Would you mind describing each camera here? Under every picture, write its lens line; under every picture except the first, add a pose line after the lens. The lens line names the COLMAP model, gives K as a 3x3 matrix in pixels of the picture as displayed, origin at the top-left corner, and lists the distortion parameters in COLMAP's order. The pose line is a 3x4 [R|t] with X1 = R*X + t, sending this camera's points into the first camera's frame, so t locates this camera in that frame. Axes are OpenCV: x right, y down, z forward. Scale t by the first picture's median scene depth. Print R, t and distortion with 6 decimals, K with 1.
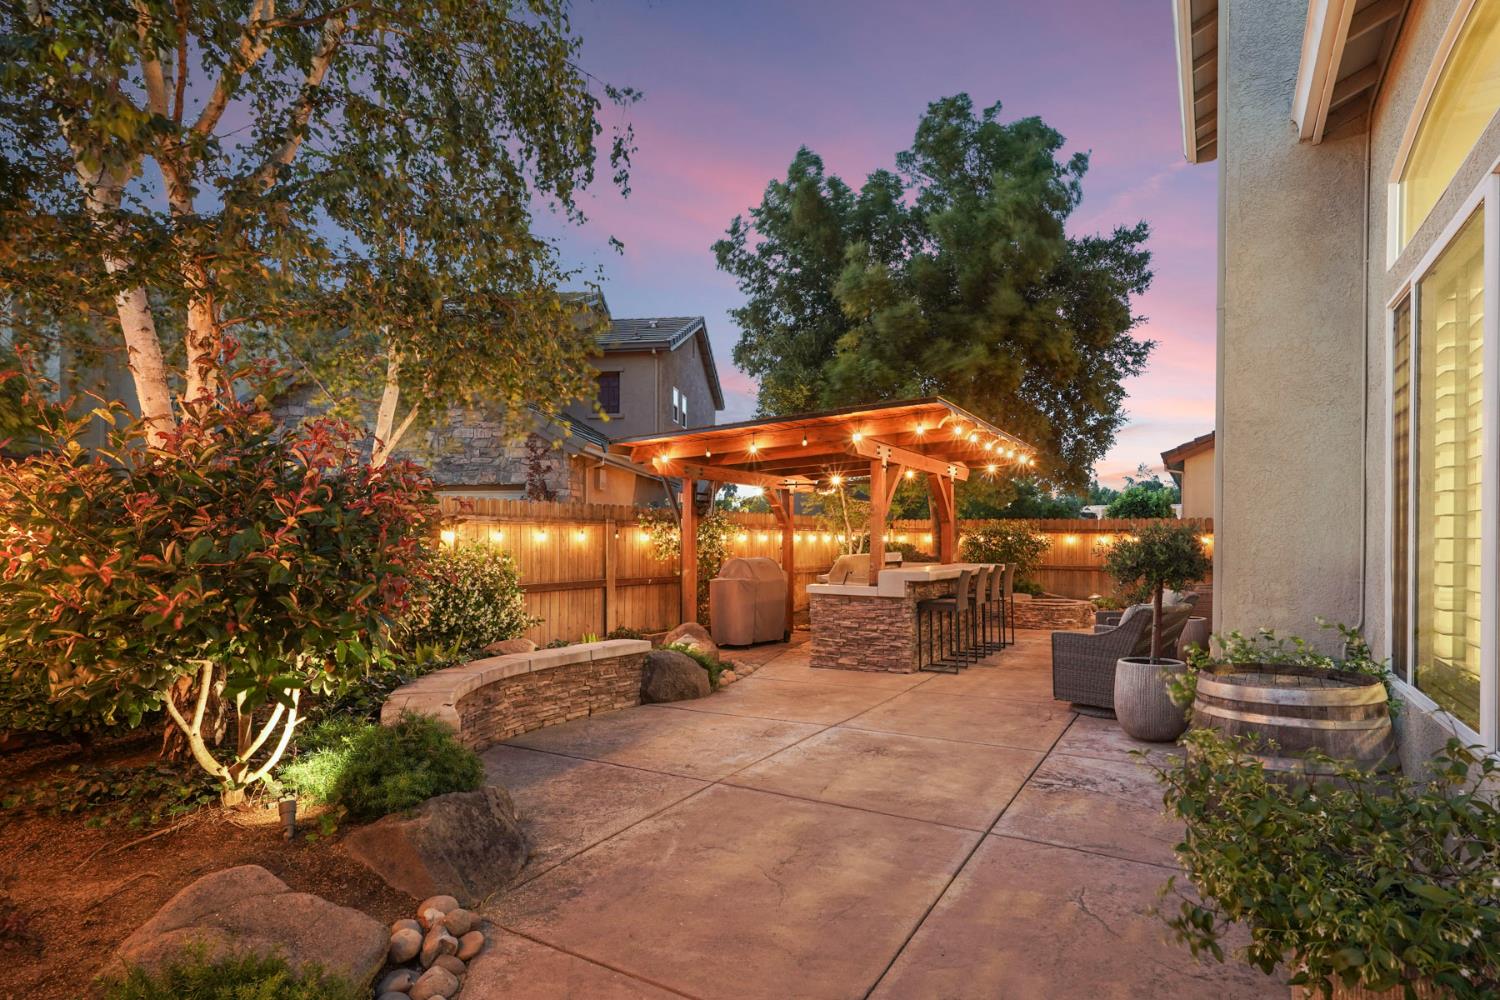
lens RADIAL K [[774.0, 0, 749.4], [0, 774.0, 541.5], [0, 0, 1]] dist [-0.028503, -0.000398]
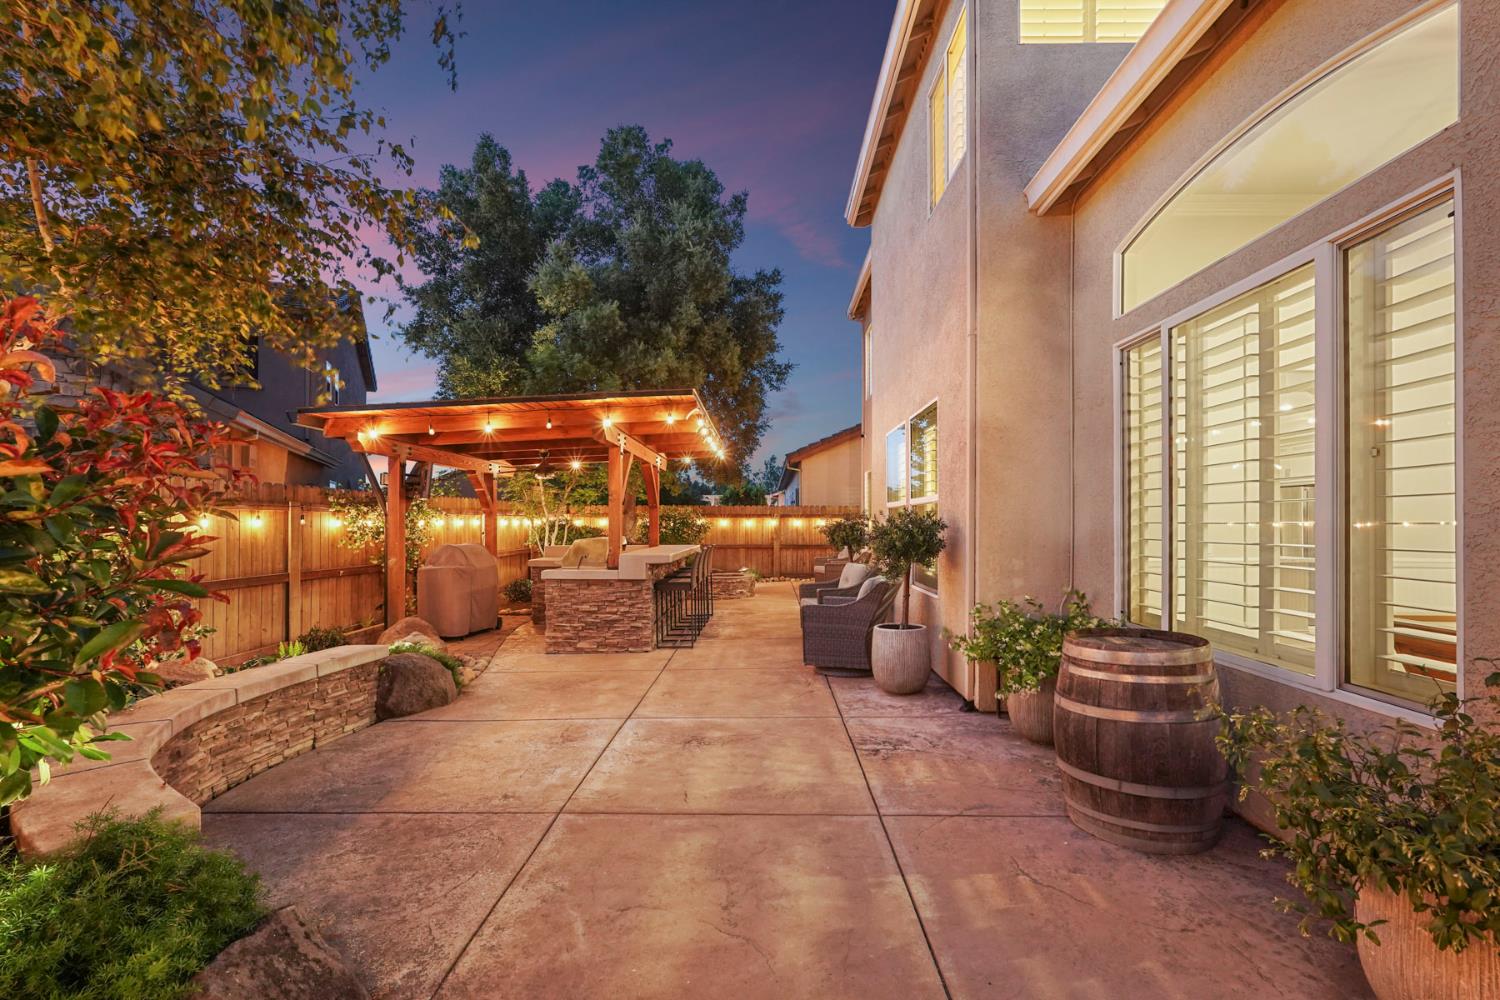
lens RADIAL K [[668.8, 0, 748.1], [0, 668.8, 517.6], [0, 0, 1]] dist [-0.020882, 0.009421]
pose [[0.871658, -0.001222, 0.490113, -0.121120], [0.006013, 0.999948, -0.008200, -0.002999], [-0.490078, 0.010094, 0.871620, 0.141270]]
